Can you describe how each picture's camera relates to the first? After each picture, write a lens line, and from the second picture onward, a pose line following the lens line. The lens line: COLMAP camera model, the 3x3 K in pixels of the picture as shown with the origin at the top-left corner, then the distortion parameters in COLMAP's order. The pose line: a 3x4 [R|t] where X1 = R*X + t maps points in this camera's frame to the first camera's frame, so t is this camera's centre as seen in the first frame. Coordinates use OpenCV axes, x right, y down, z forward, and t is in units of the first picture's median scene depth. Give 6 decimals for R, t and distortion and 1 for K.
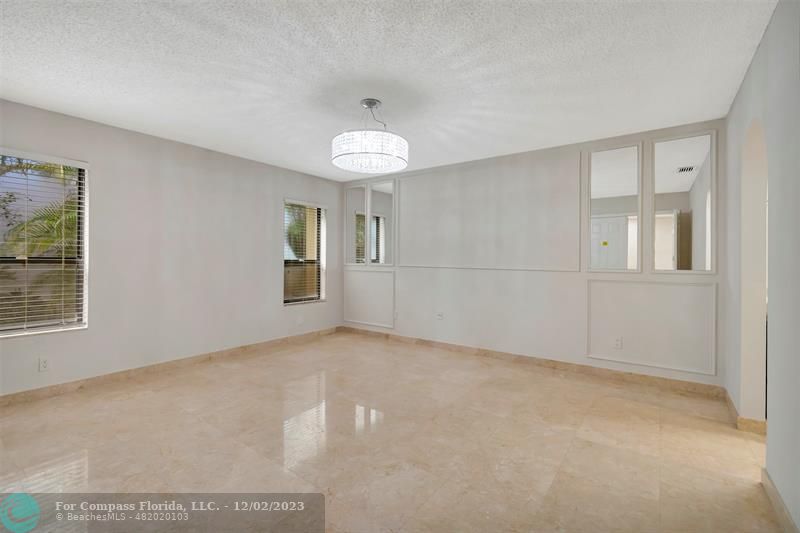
lens RADIAL K [[359.0, 0, 395.8], [0, 359.0, 262.9], [0, 0, 1]] dist [-0.004508, 0.000104]
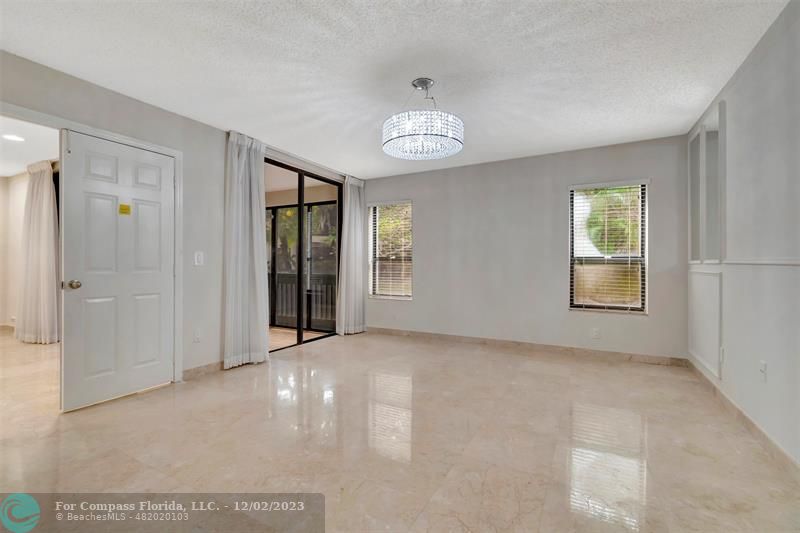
lens RADIAL K [[359.0, 0, 396.4], [0, 359.0, 267.4], [0, 0, 1]] dist [-0.004508, 0.000104]
pose [[0.122562, 0.000441, -0.992461, 0.476417], [-0.016014, 0.999871, -0.001533, 0.024099], [0.992332, 0.016081, 0.122553, 0.461653]]
